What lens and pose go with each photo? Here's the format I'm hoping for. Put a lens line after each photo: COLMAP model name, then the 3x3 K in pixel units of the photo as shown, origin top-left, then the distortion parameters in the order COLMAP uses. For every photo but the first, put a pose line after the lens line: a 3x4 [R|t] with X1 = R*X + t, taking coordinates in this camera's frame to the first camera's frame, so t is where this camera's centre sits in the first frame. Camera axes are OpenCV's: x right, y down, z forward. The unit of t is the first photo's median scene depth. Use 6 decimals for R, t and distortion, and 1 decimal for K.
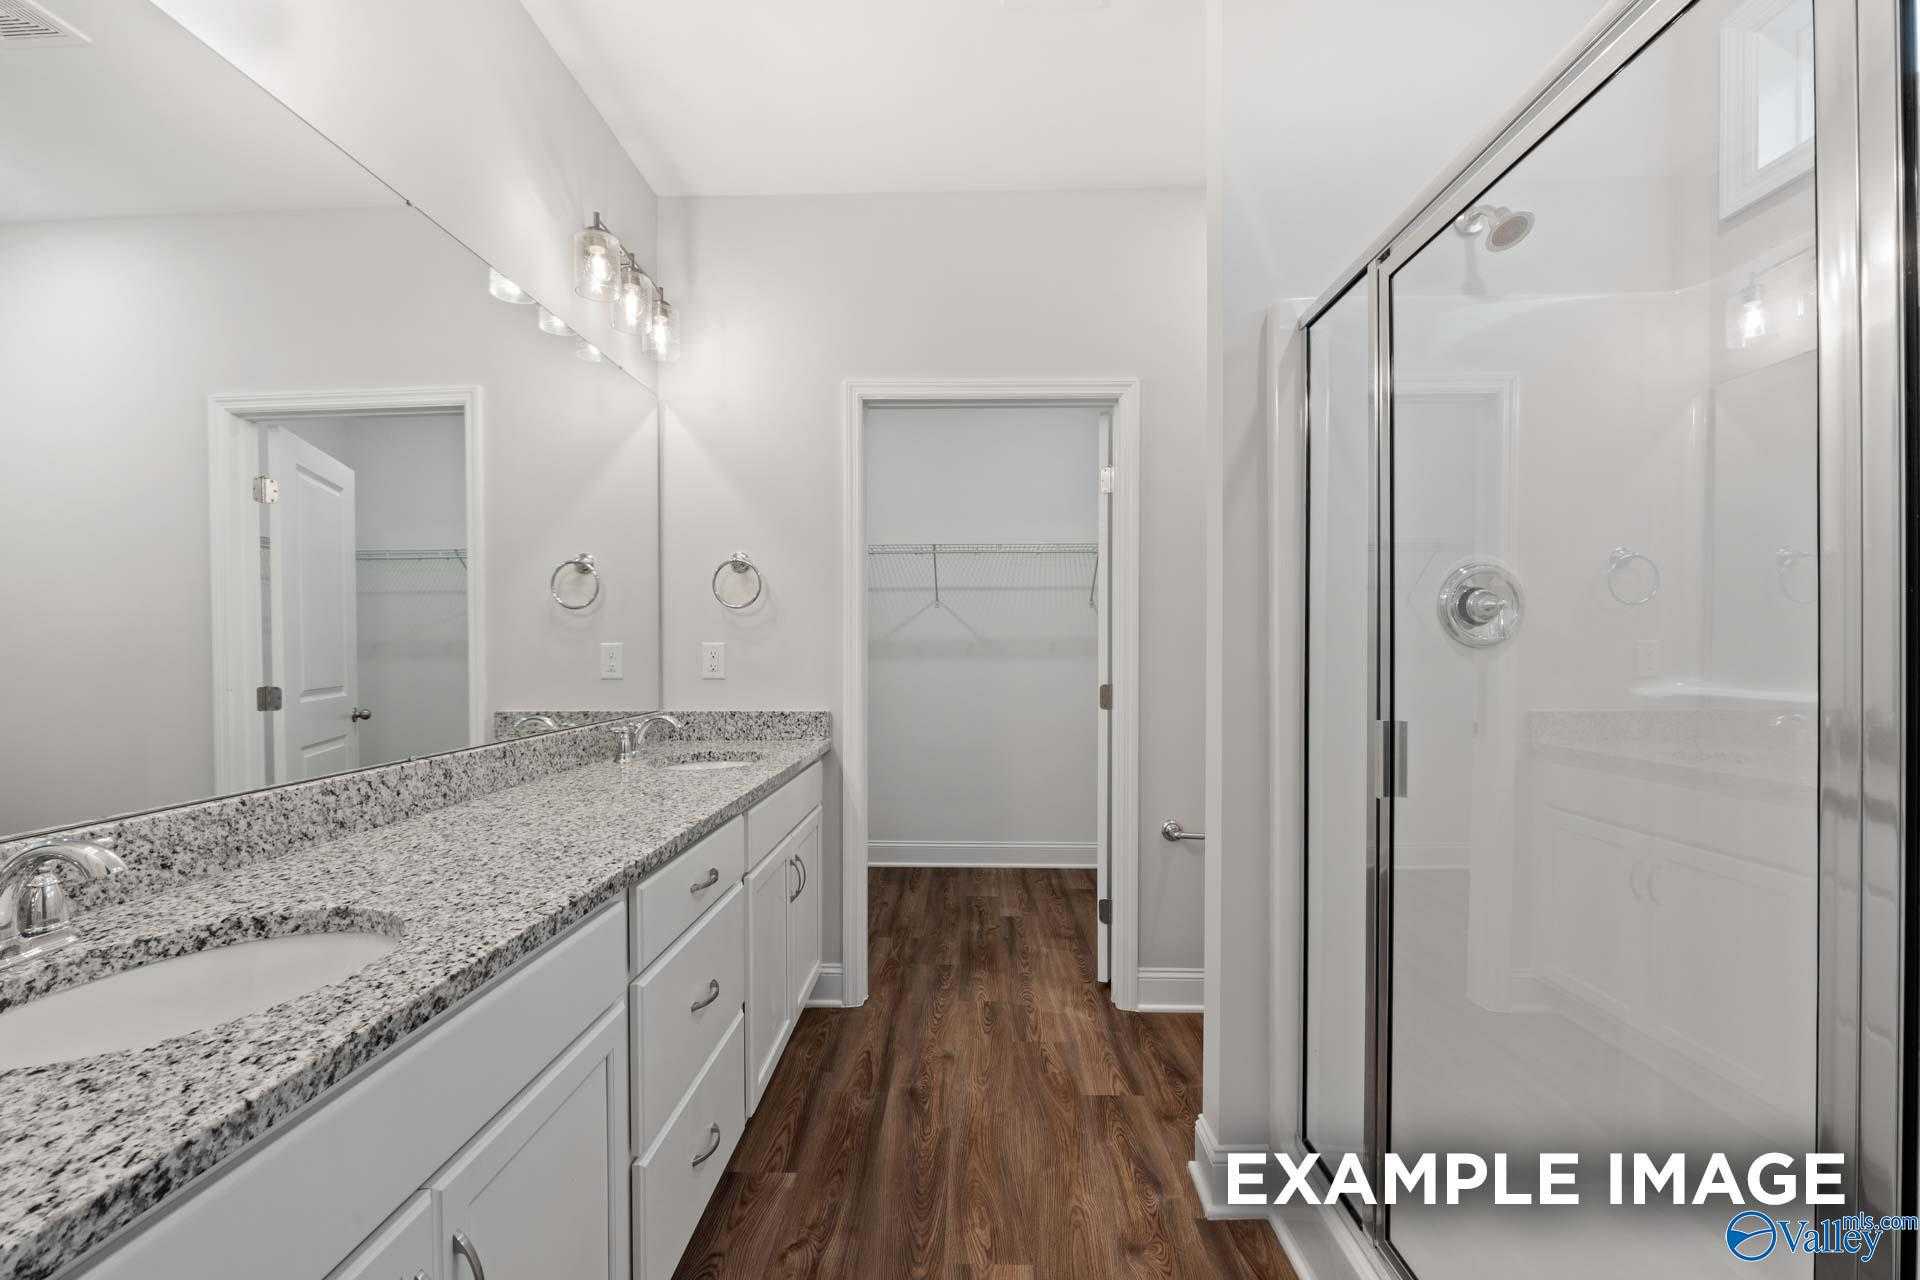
lens RADIAL K [[808.8, 0, 959.2], [0, 808.8, 640.0], [0, 0, 1]] dist [0.000131, 0.000027]
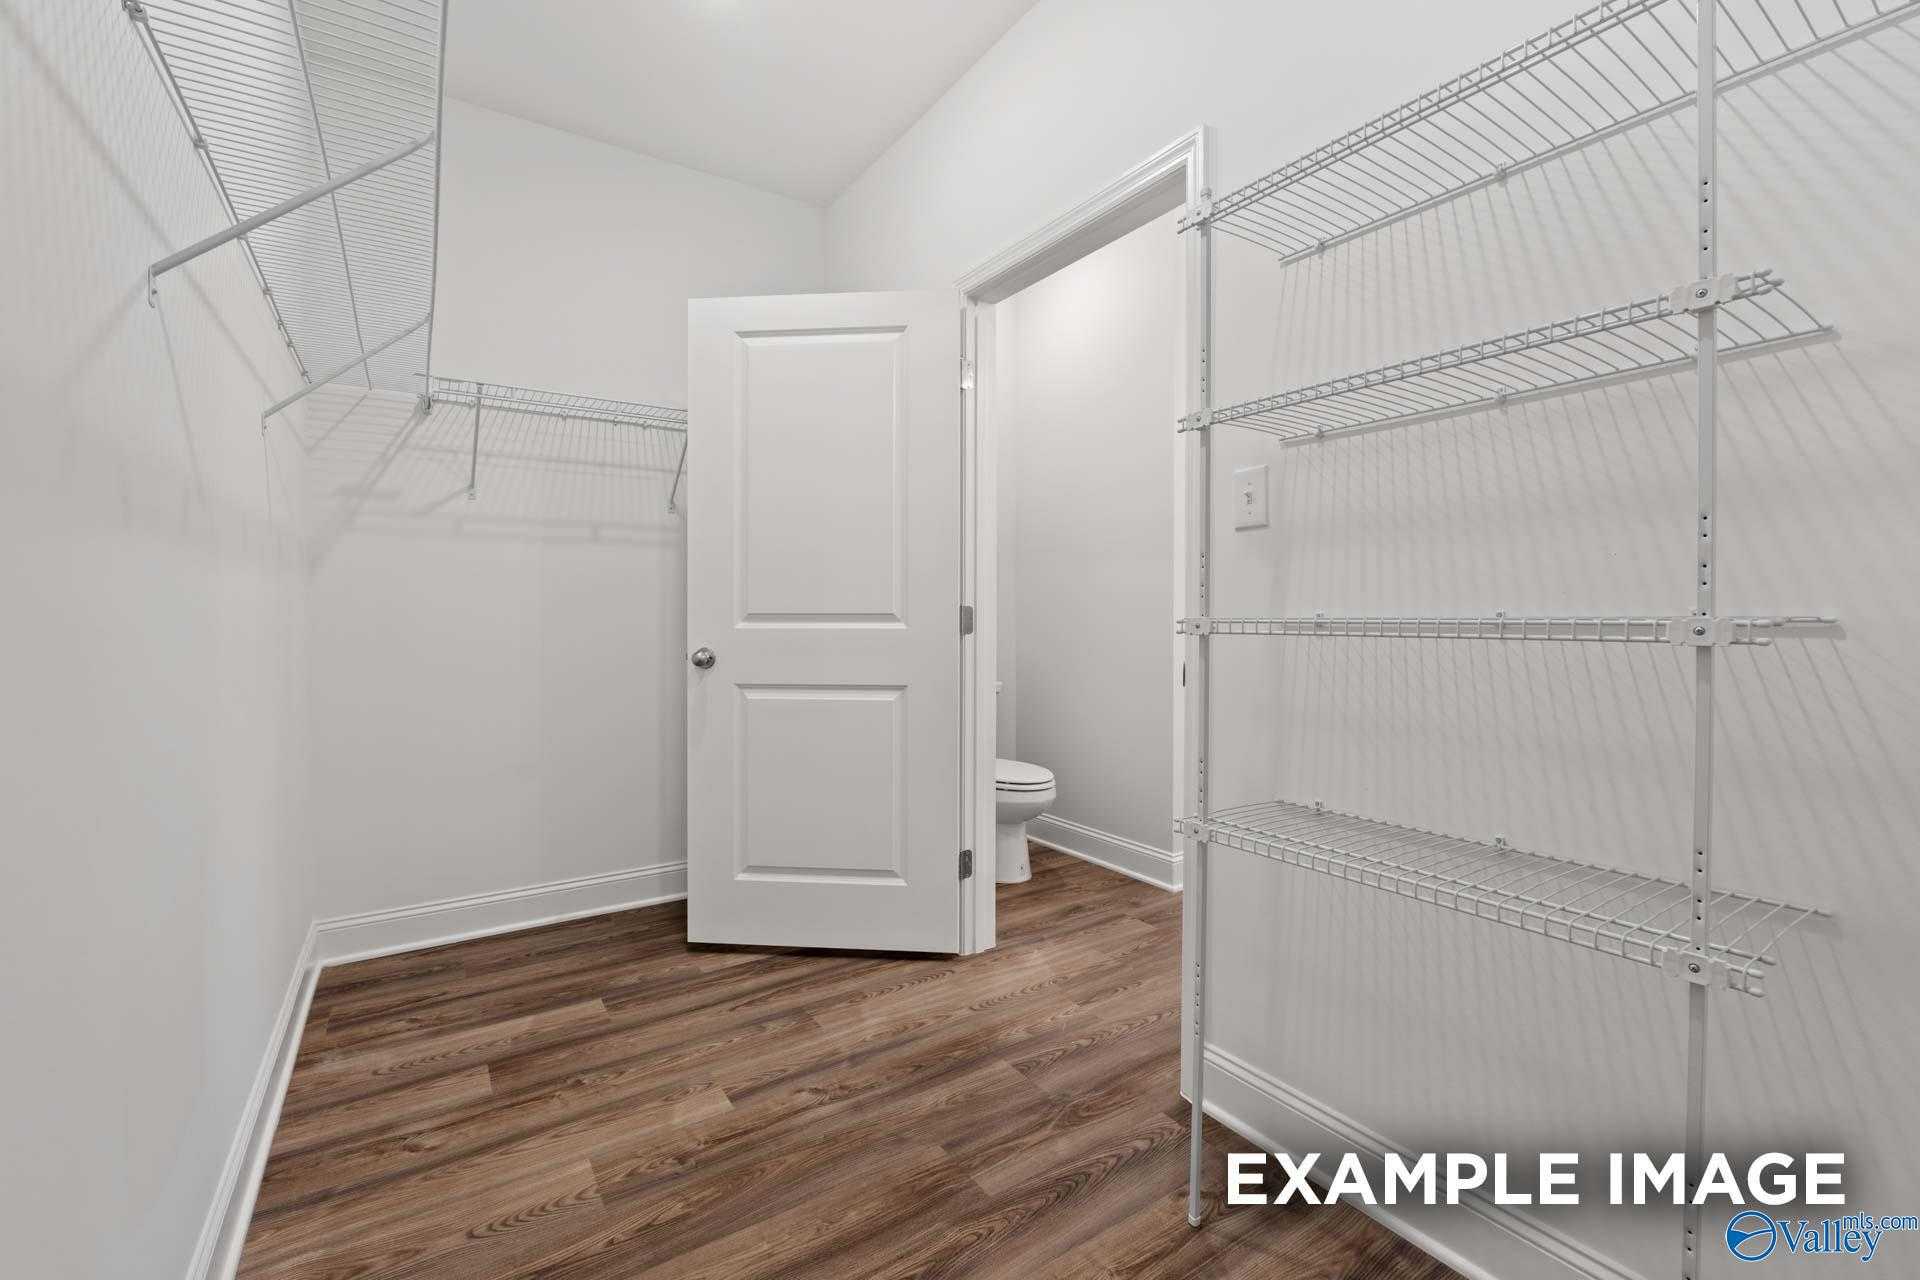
lens RADIAL K [[808.8, 0, 961.4], [0, 808.8, 640.1], [0, 0, 1]] dist [0.000131, 0.000027]
pose [[-0.587094, -0.010942, 0.809445, -0.484524], [-0.014053, 0.999896, 0.003324, 0.081585], [-0.809397, -0.009423, -0.587187, 1.414608]]
